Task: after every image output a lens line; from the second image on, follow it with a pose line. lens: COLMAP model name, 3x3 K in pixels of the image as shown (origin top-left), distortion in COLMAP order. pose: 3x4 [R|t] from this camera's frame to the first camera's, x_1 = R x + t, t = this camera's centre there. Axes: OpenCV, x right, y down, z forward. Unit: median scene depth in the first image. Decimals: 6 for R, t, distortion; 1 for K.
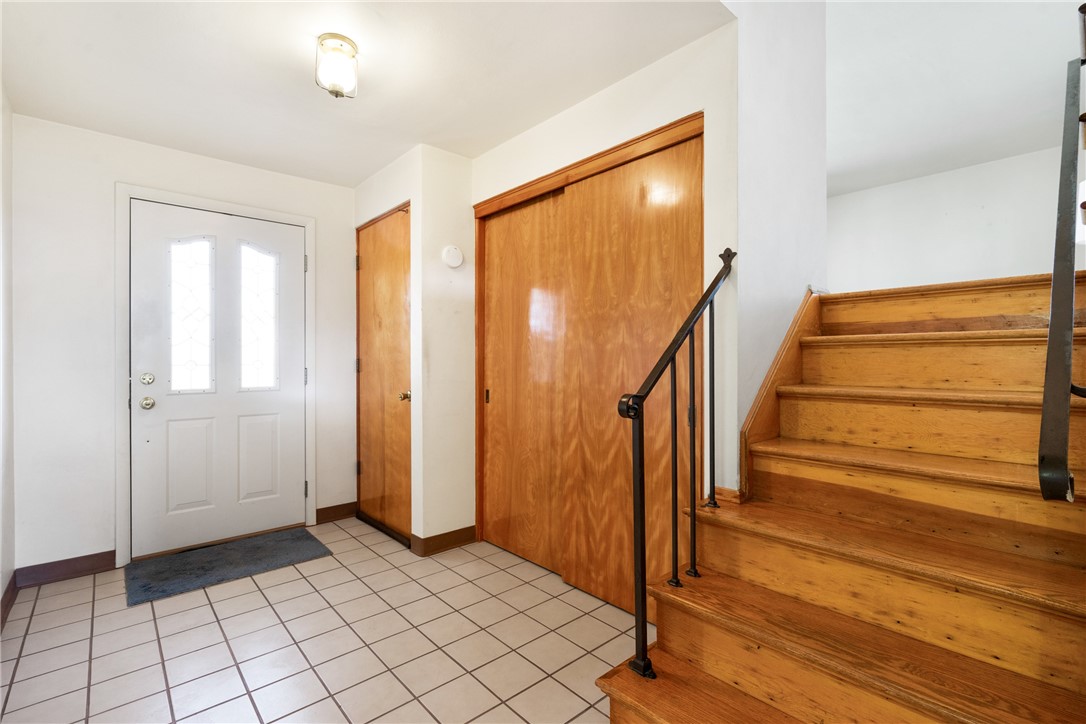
lens RADIAL K [[495.4, 0, 540.7], [0, 495.4, 358.1], [0, 0, 1]] dist [-0.000483, 0.001852]
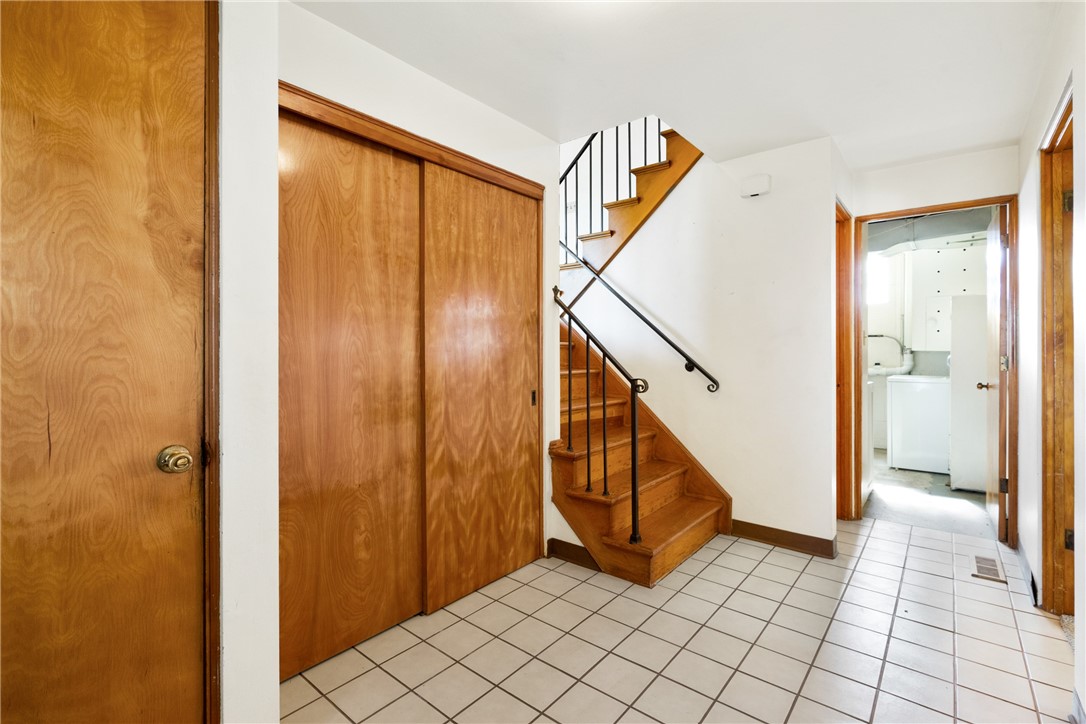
lens RADIAL K [[495.4, 0, 540.8], [0, 495.4, 357.9], [0, 0, 1]] dist [-0.000483, 0.001852]
pose [[-0.143226, -0.001619, 0.989689, -0.887382], [0.007548, 0.999968, 0.002728, 0.000249], [-0.989661, 0.007861, -0.143209, 0.974942]]
